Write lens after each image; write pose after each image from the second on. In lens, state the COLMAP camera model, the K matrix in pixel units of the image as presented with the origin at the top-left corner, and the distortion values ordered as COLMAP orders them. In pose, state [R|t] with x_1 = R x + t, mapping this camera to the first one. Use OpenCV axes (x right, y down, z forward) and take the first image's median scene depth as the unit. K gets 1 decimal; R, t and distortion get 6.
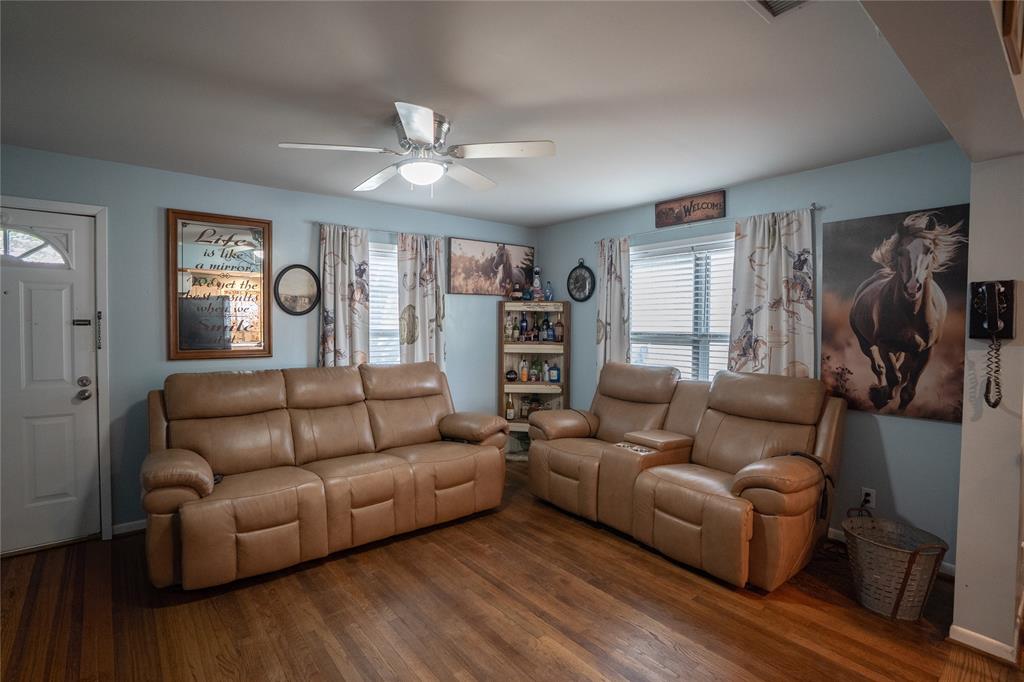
lens RADIAL K [[480.9, 0, 480.4], [0, 480.9, 340.6], [0, 0, 1]] dist [-0.053211, 0.019999]
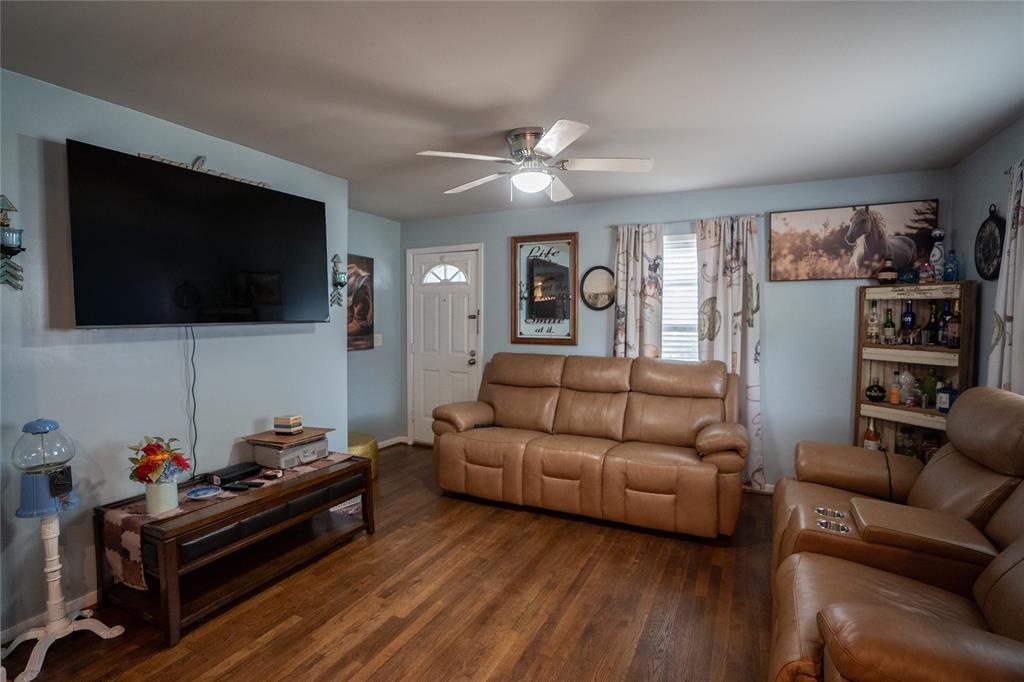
lens RADIAL K [[480.9, 0, 521.1], [0, 480.9, 339.5], [0, 0, 1]] dist [-0.053211, 0.019999]
pose [[0.462336, 0.037351, -0.885918, 0.503667], [-0.033604, 0.999133, 0.024587, -0.004724], [0.886068, 0.018404, 0.463190, 0.273791]]
